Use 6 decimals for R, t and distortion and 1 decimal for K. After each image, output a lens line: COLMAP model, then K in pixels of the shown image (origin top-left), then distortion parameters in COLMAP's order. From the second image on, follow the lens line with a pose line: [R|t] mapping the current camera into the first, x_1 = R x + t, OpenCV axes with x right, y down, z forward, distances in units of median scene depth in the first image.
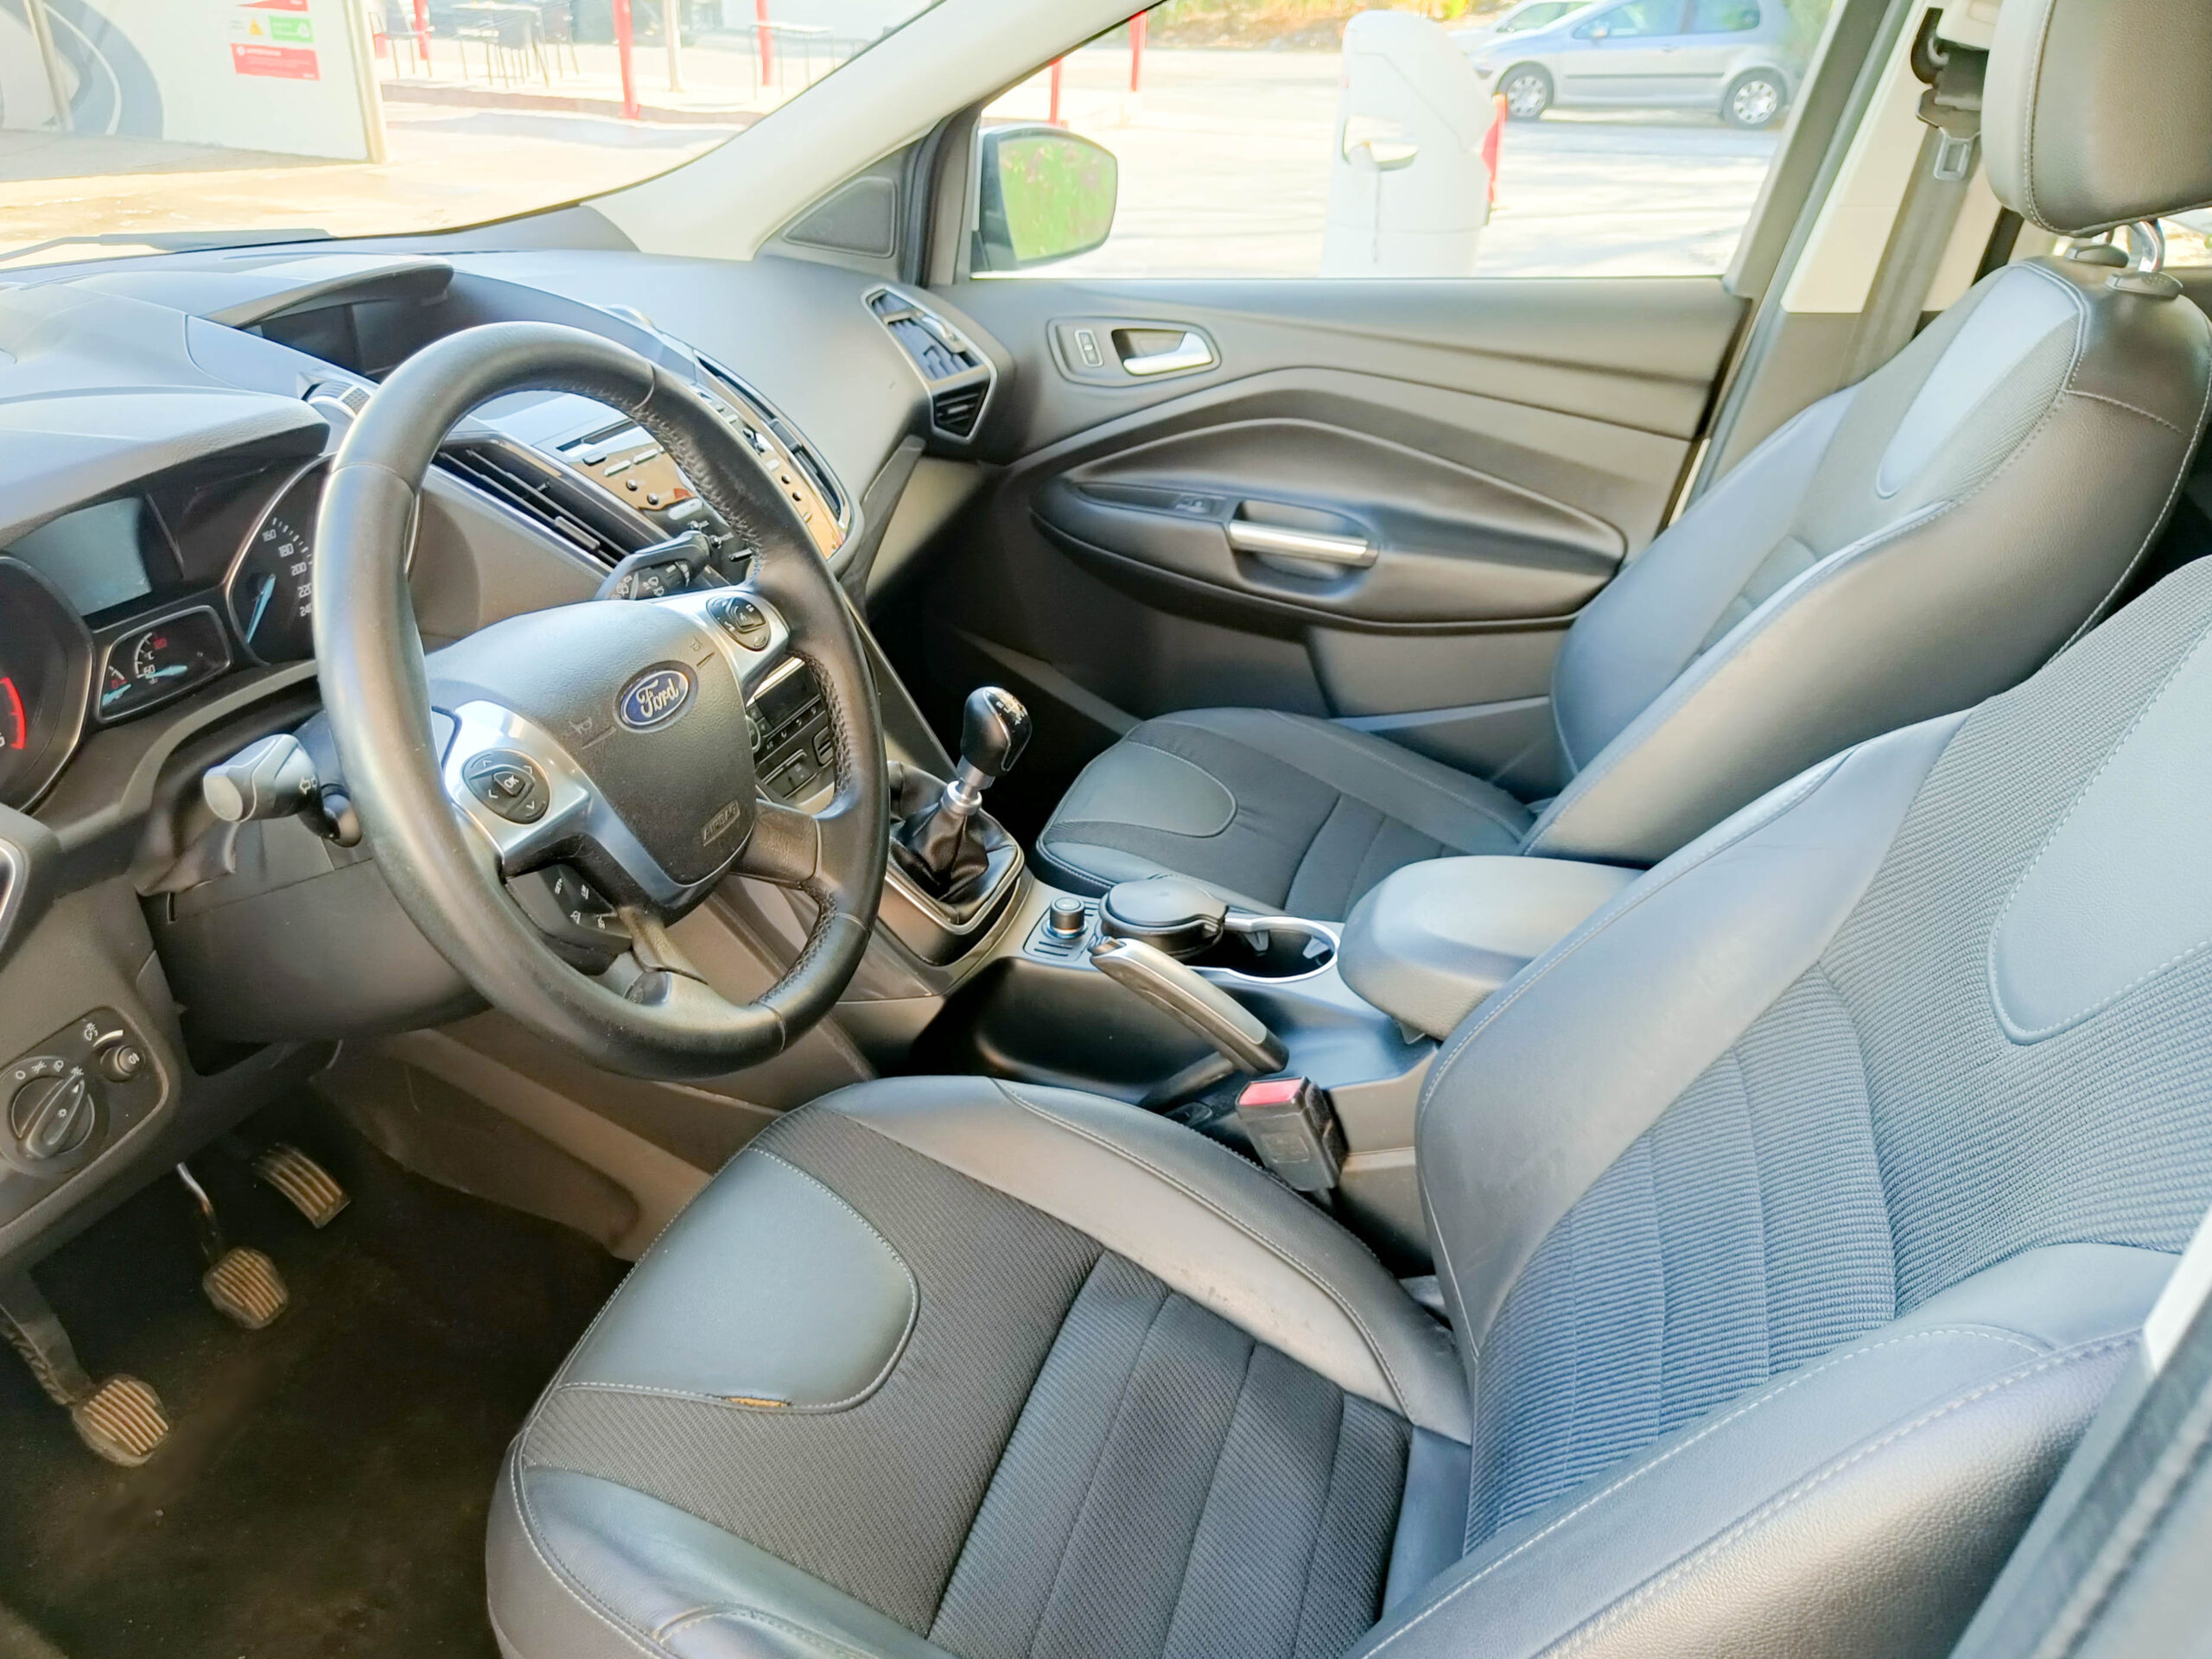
lens RADIAL K [[1581.2, 0, 984.9], [0, 1581.2, 836.5], [0, 0, 1]] dist [0.002048, 0.064878]
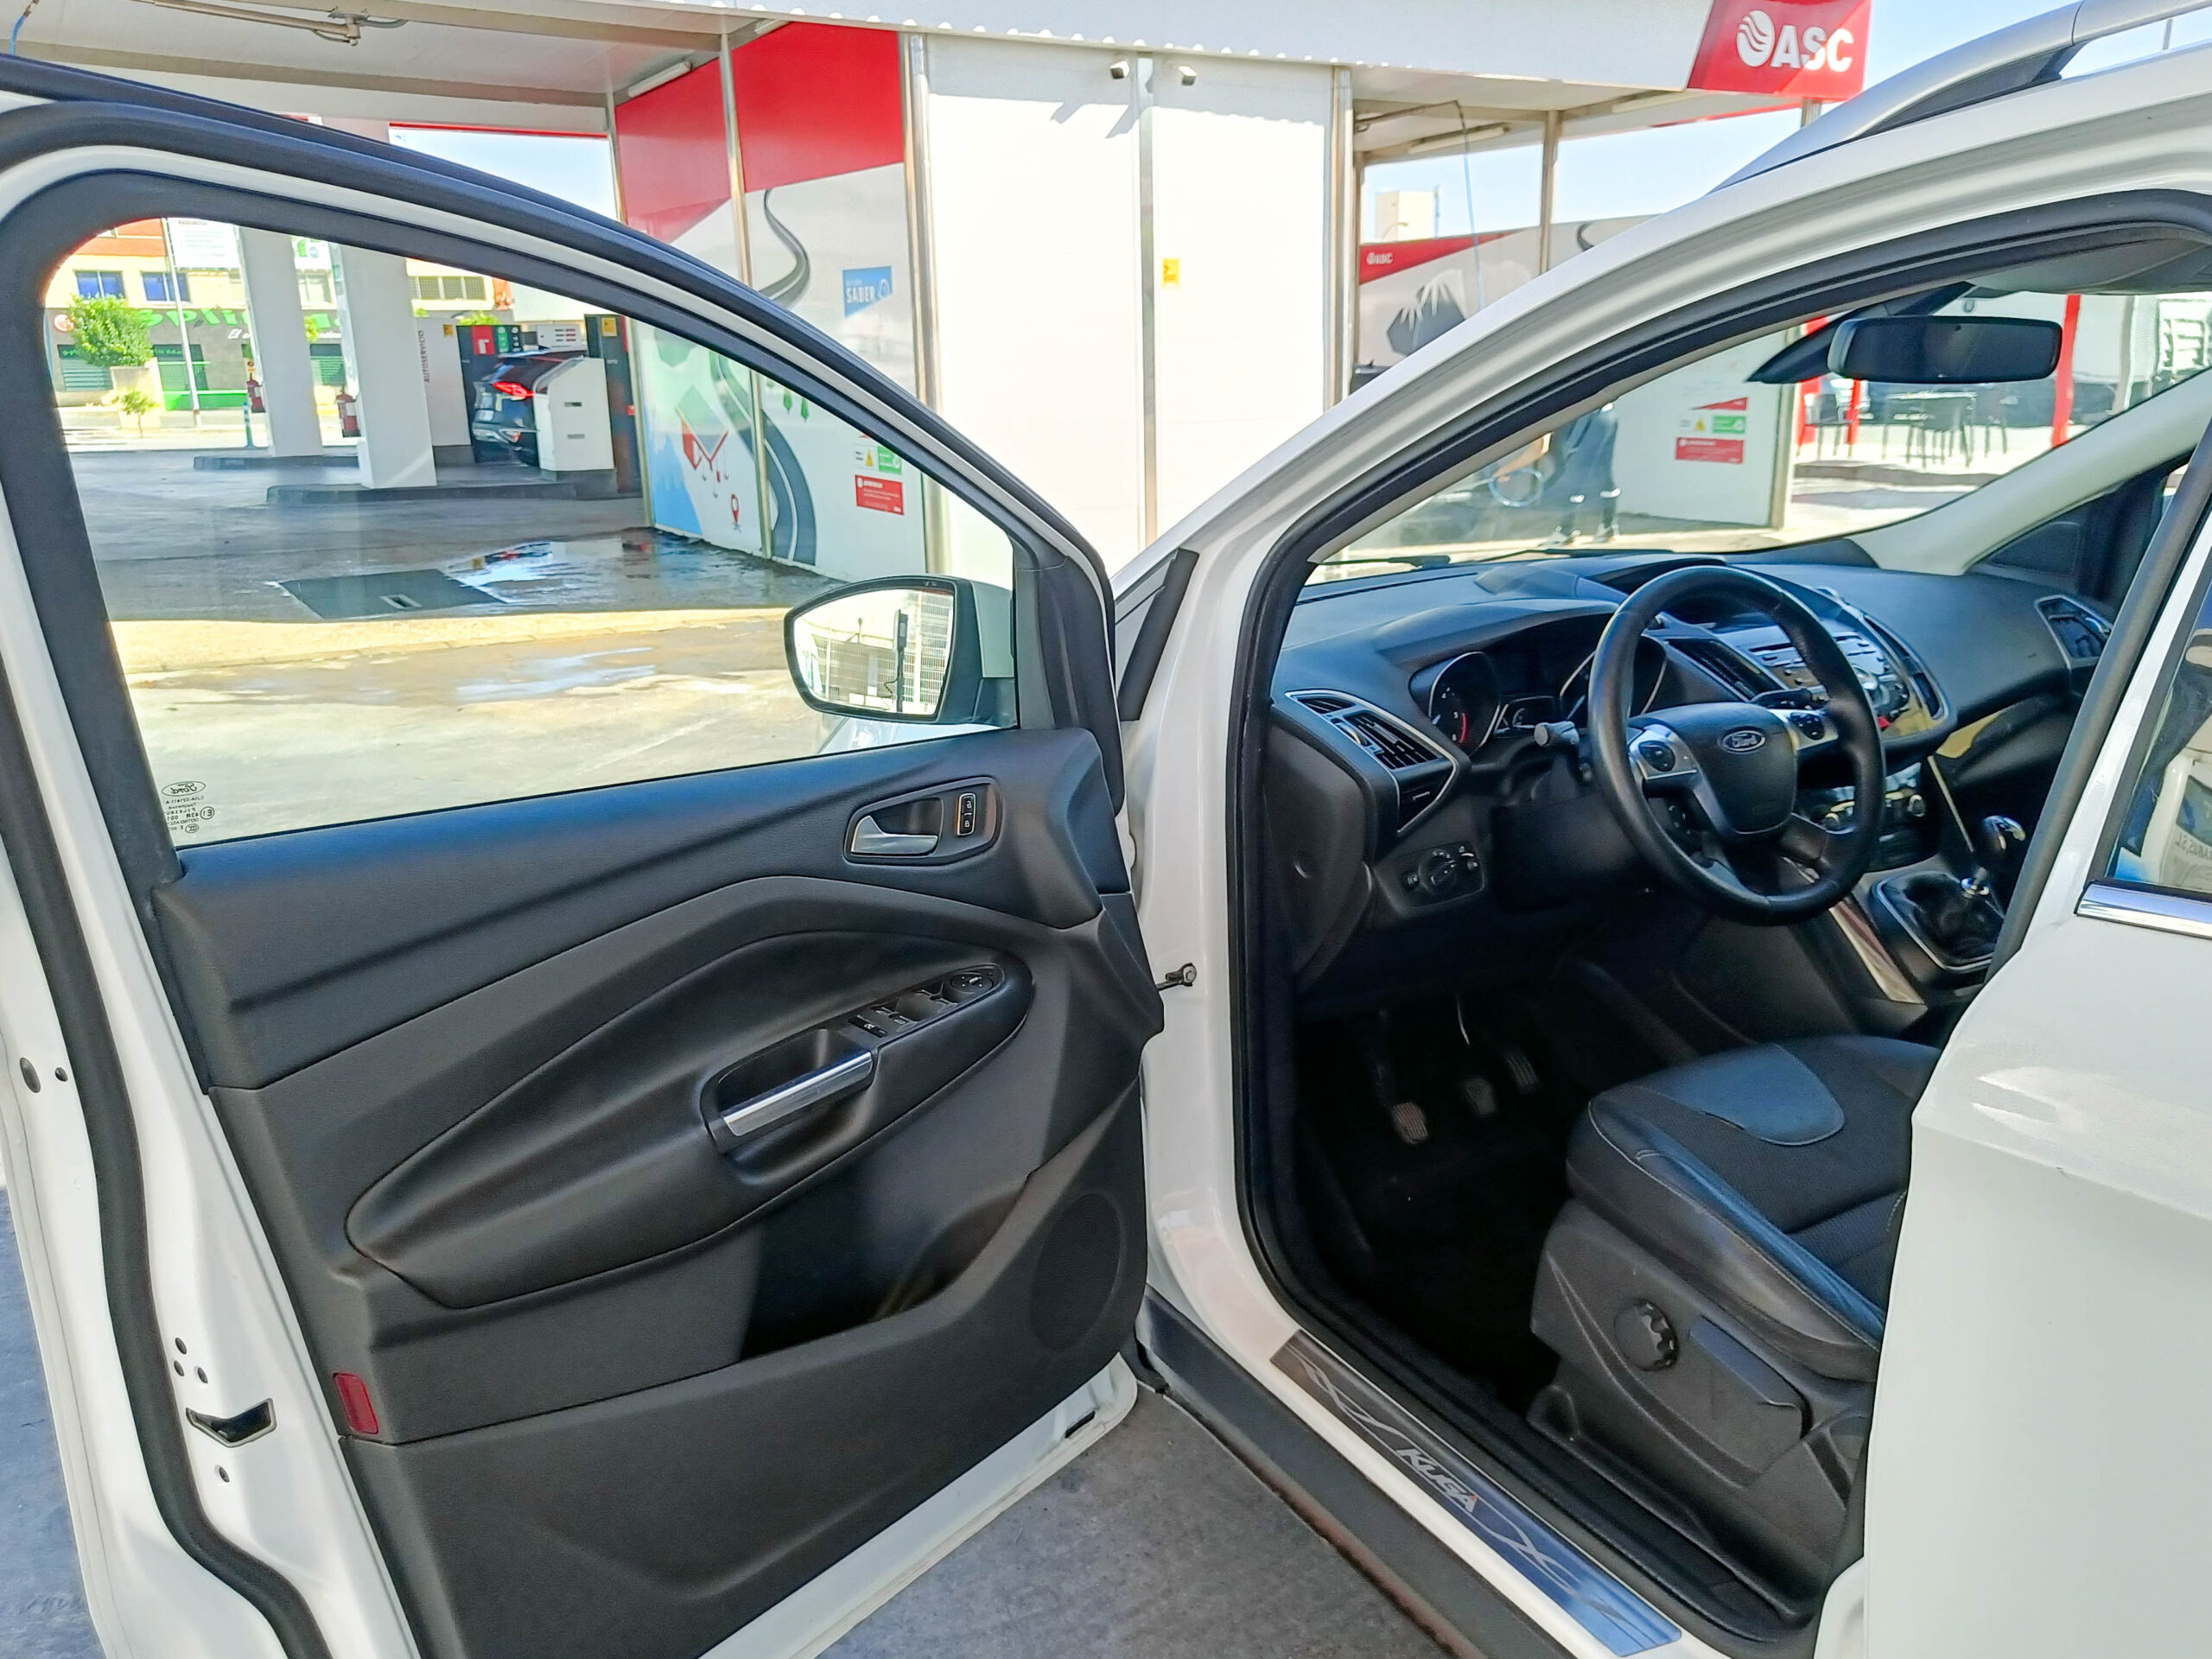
lens RADIAL K [[1684.4, 0, 1145.4], [0, 1684.4, 797.5], [0, 0, 1]] dist [0.030352, 0.006468]
pose [[0.762150, 0.121664, -0.635866, 0.371160], [-0.273274, 0.950851, -0.145615, 0.316190], [0.586897, 0.284746, 0.757939, -0.669527]]
